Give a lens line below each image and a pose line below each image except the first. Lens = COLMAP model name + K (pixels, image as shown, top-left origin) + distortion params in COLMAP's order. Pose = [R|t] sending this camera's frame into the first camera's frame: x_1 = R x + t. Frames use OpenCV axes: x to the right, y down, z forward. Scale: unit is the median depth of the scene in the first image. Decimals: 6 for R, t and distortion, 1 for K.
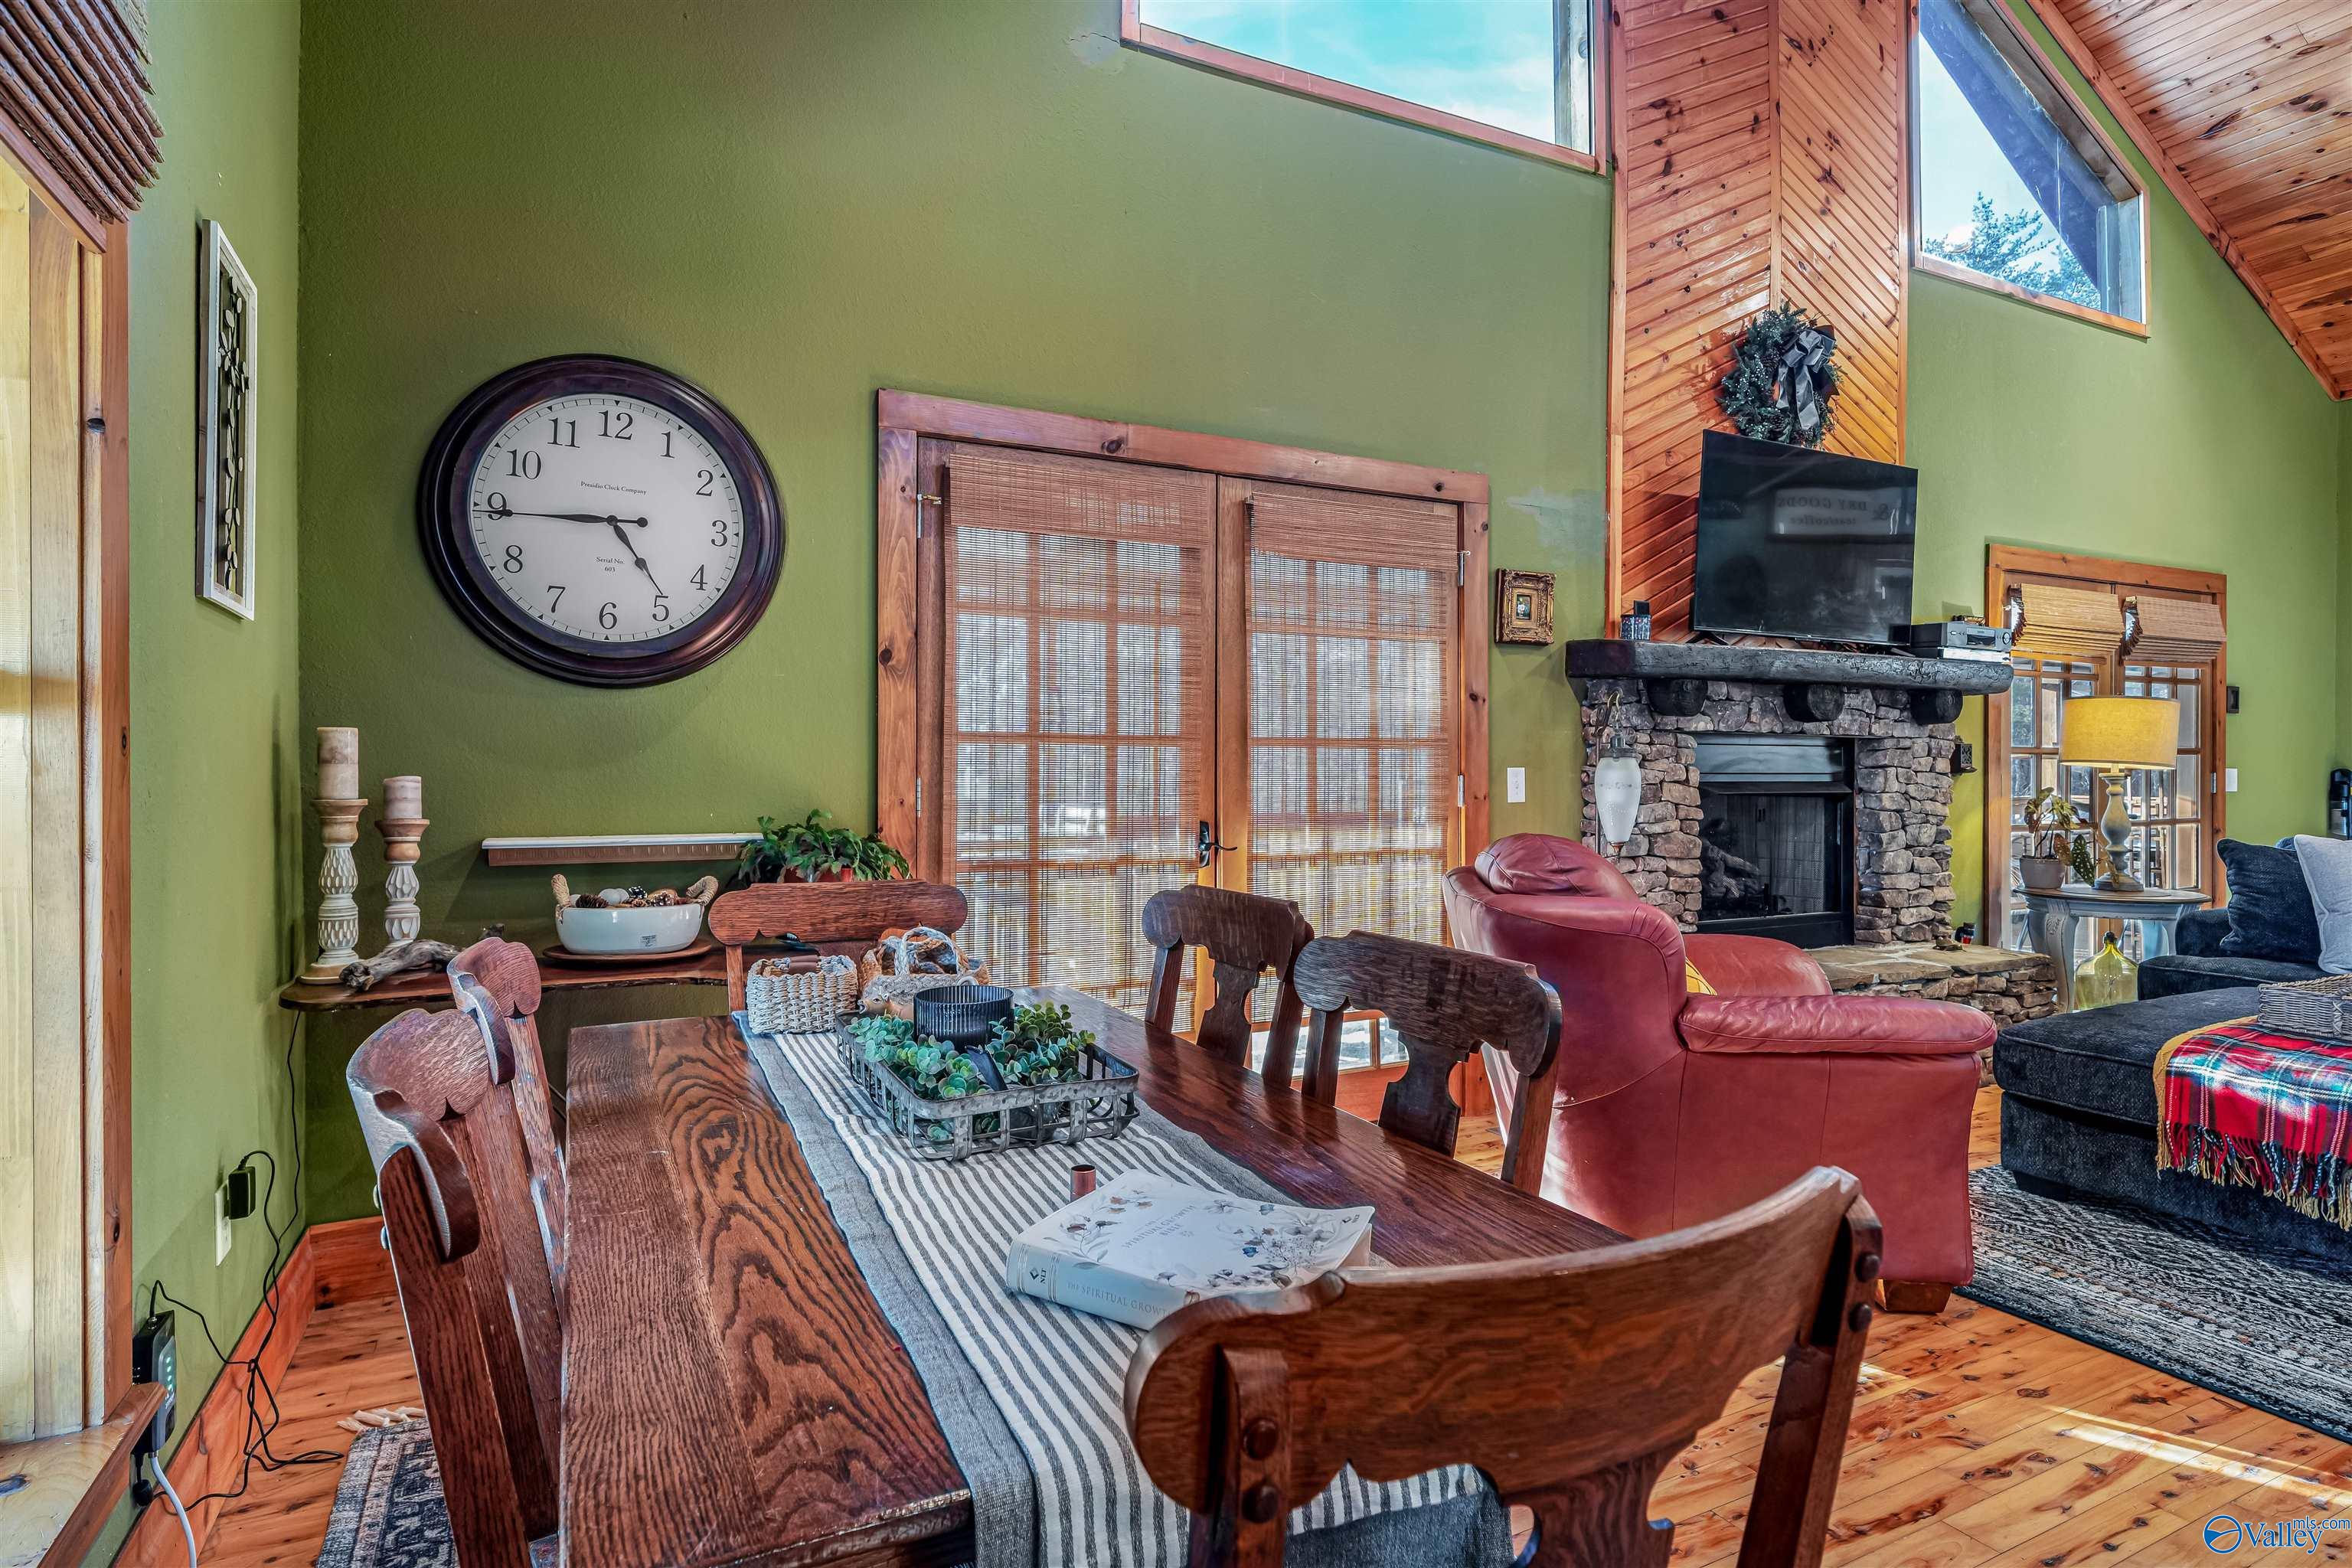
lens RADIAL K [[1222.4, 0, 1174.6], [0, 1222.4, 763.8], [0, 0, 1]] dist [0.004002, -0.000968]
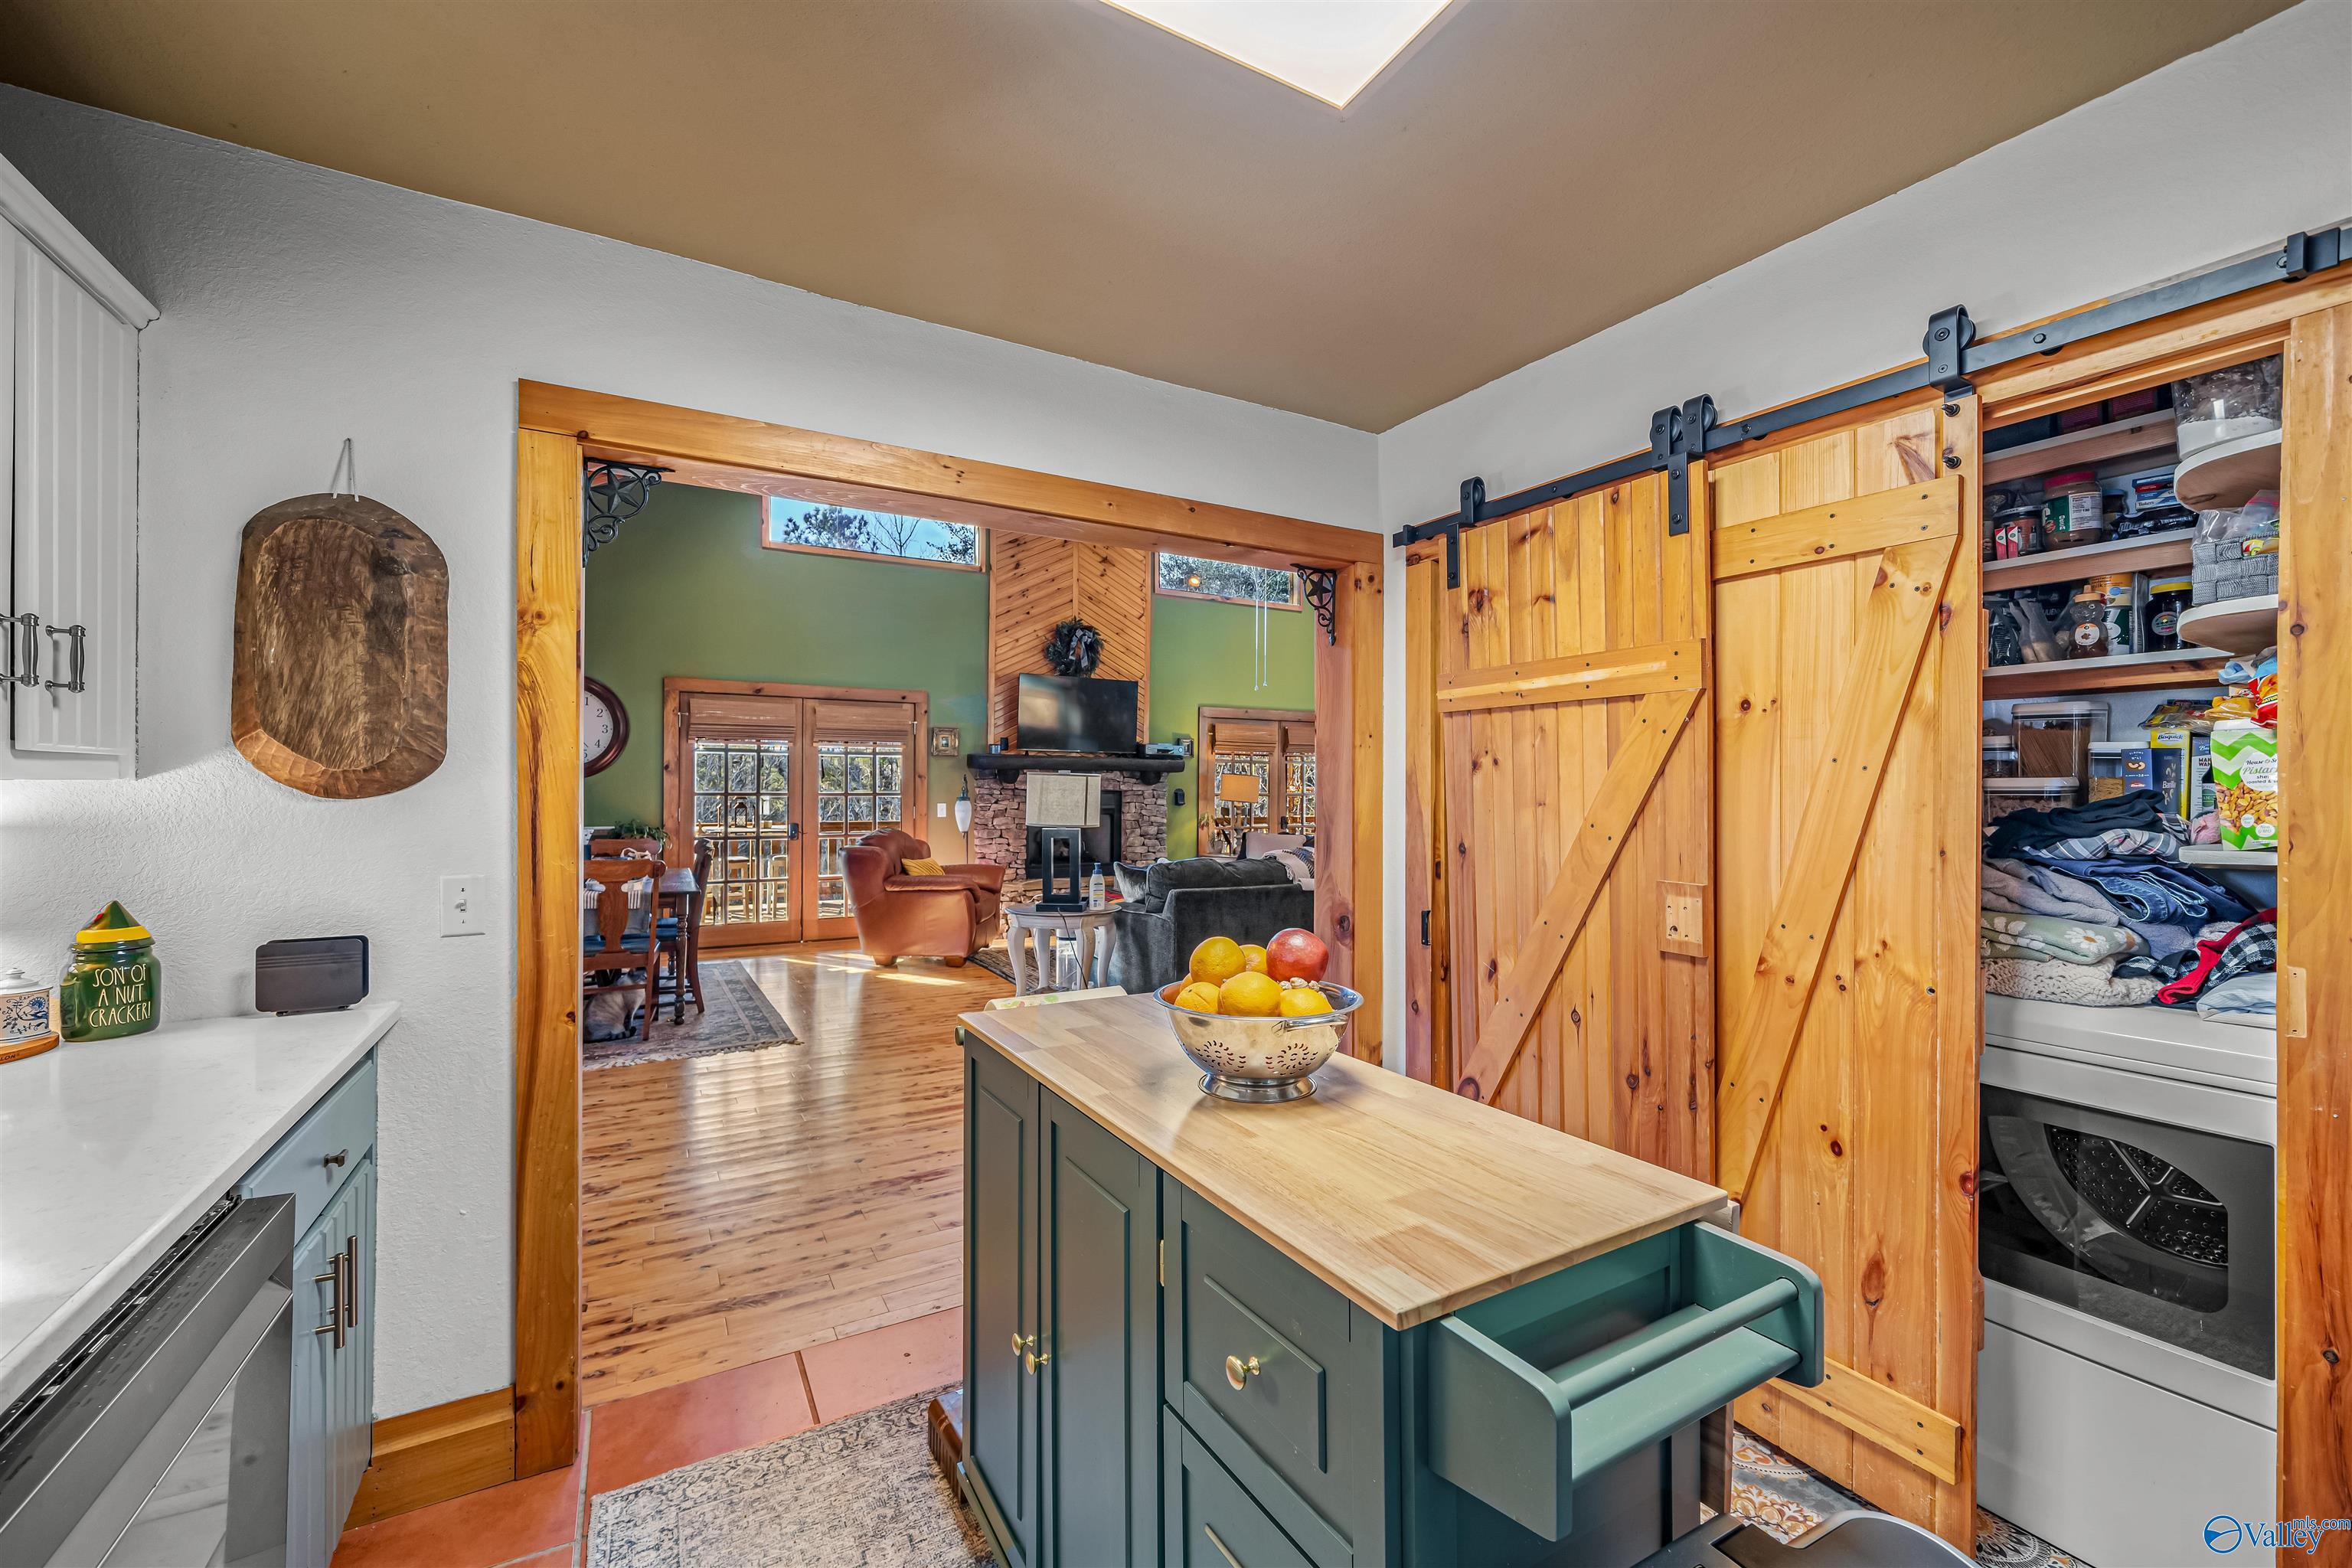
lens RADIAL K [[941.6, 0, 1167.1], [0, 941.6, 786.5], [0, 0, 1]] dist [-0.002917, 0.000497]
pose [[0.998705, 0.005829, 0.050538, 0.635662], [-0.006088, 0.999969, 0.004959, -0.044398], [-0.050508, -0.005261, 0.998710, -0.989933]]
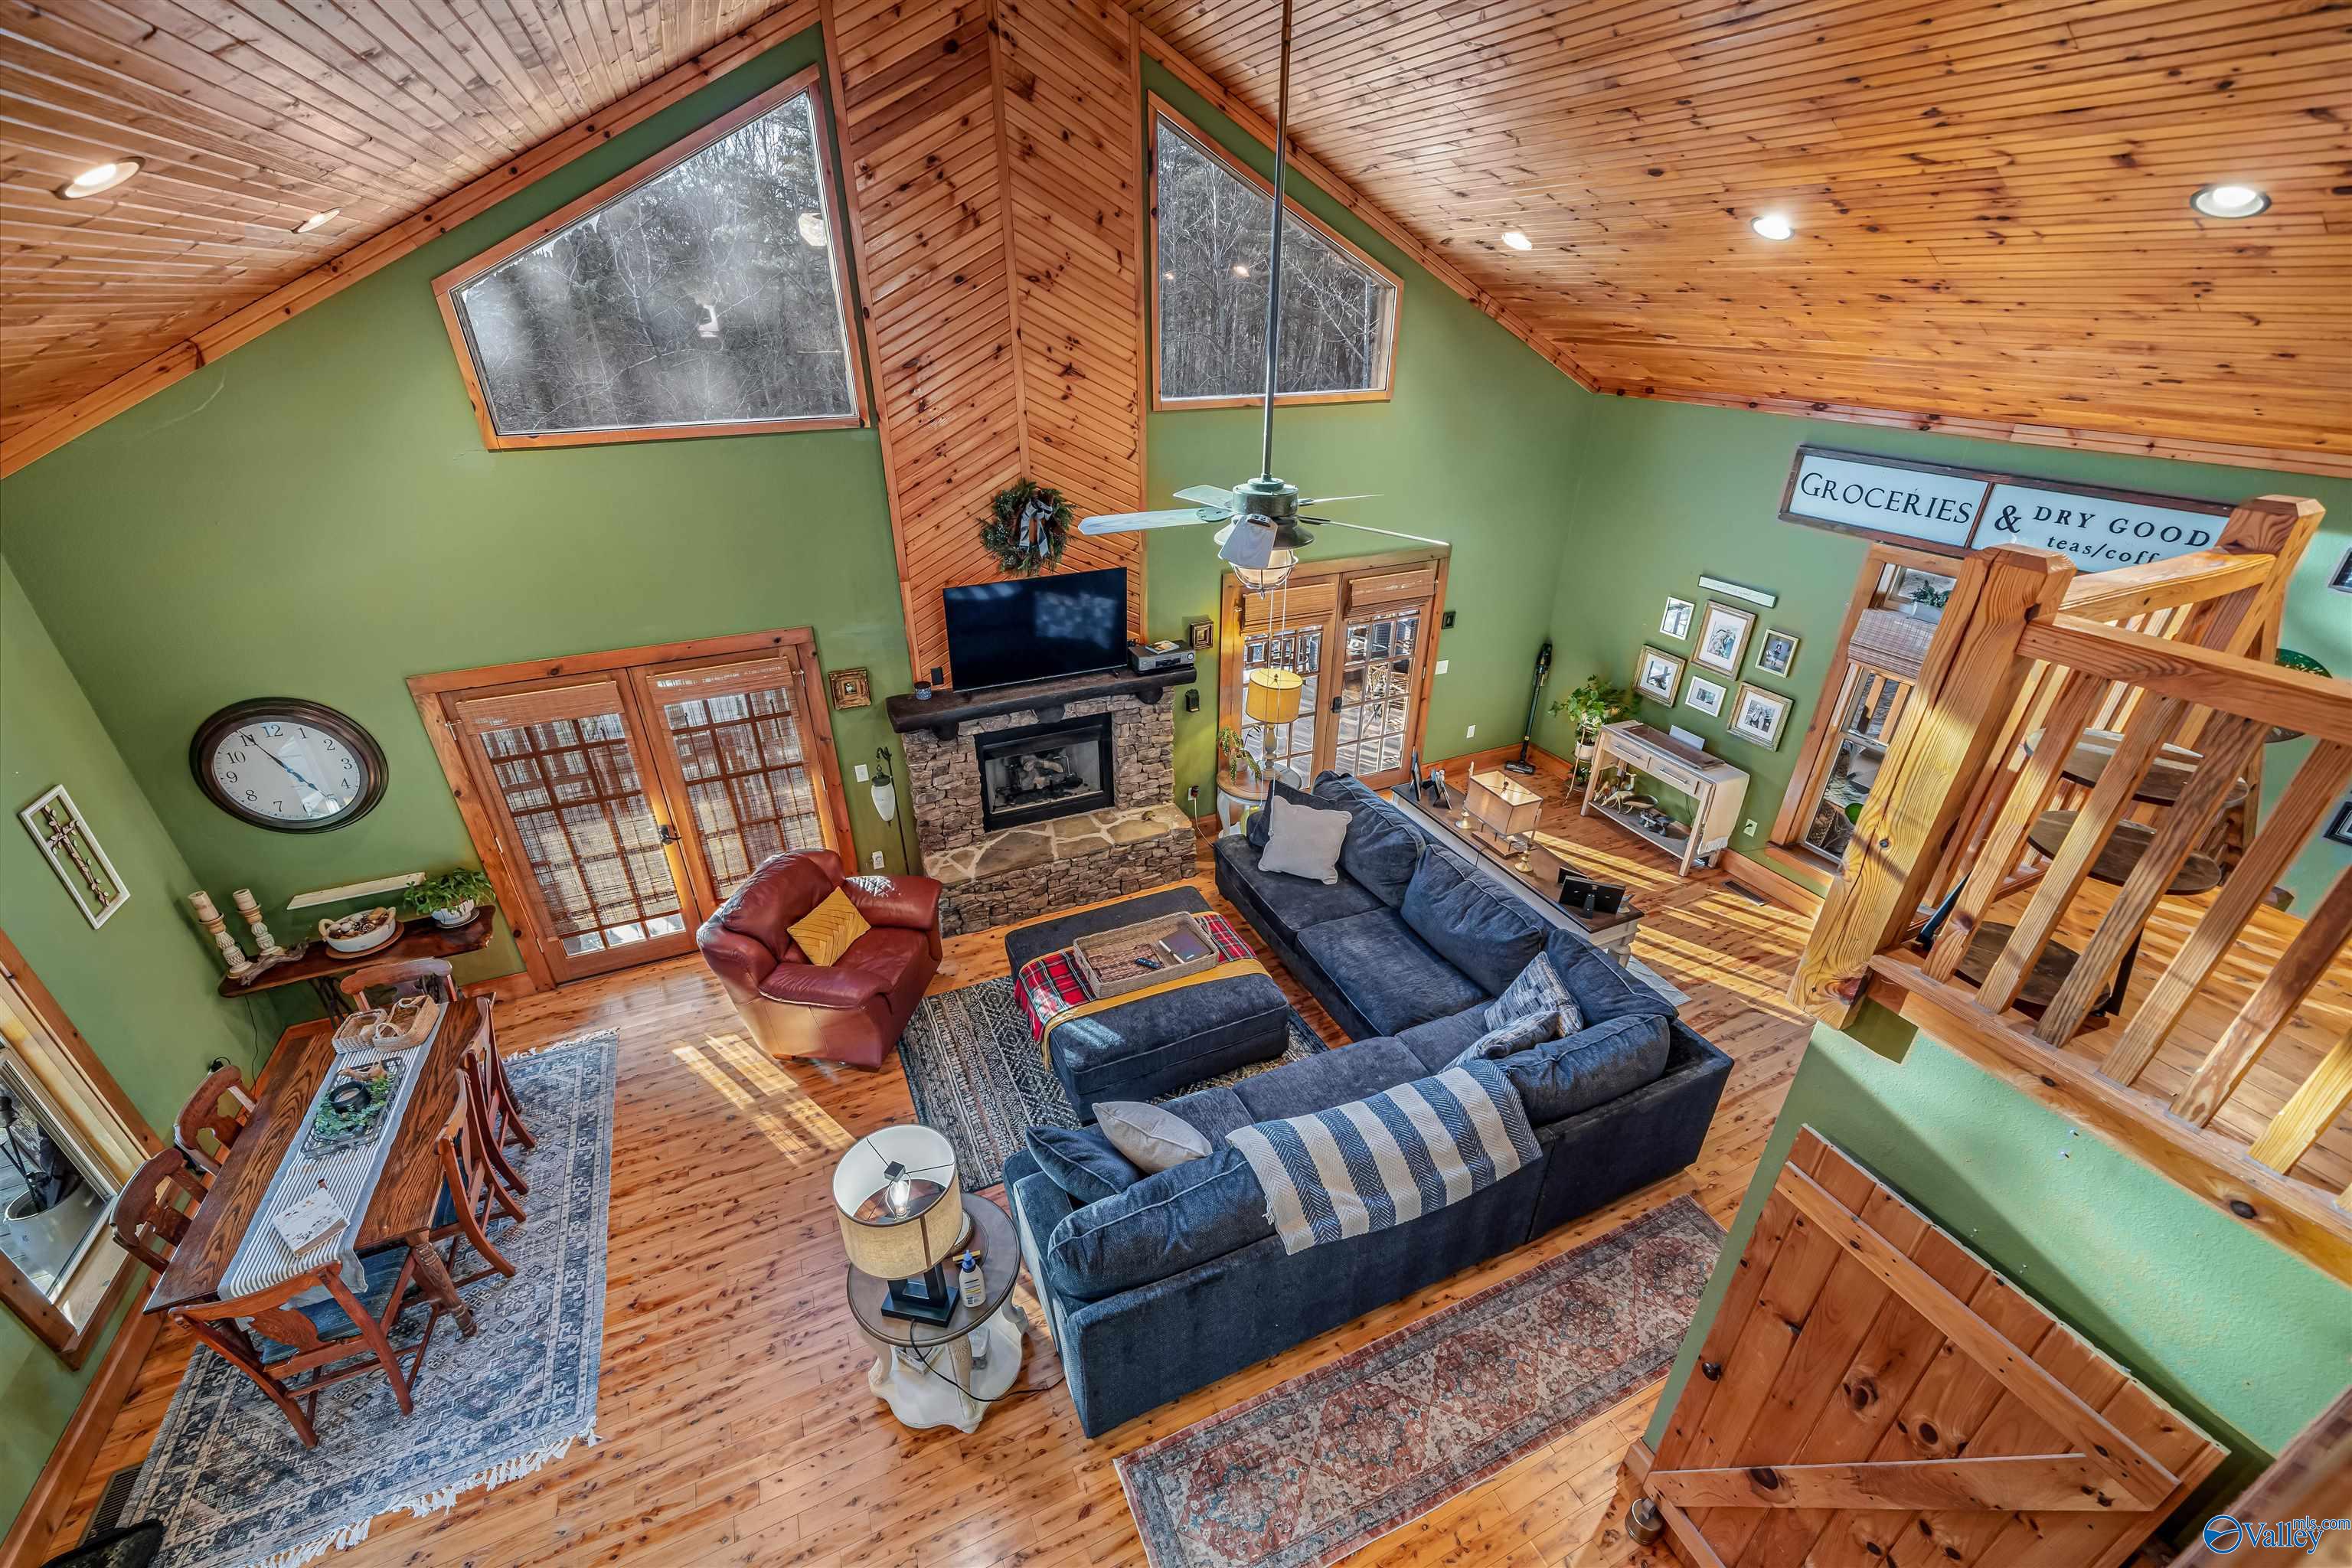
lens RADIAL K [[941.6, 0, 1168.9], [0, 941.6, 792.7], [0, 0, 1]] dist [-0.002917, 0.000497]
pose [[0.999083, 0.017499, -0.039078, 0.801586], [0.003355, 0.877874, 0.478880, -0.650336], [0.042686, -0.478572, 0.877010, -0.299111]]
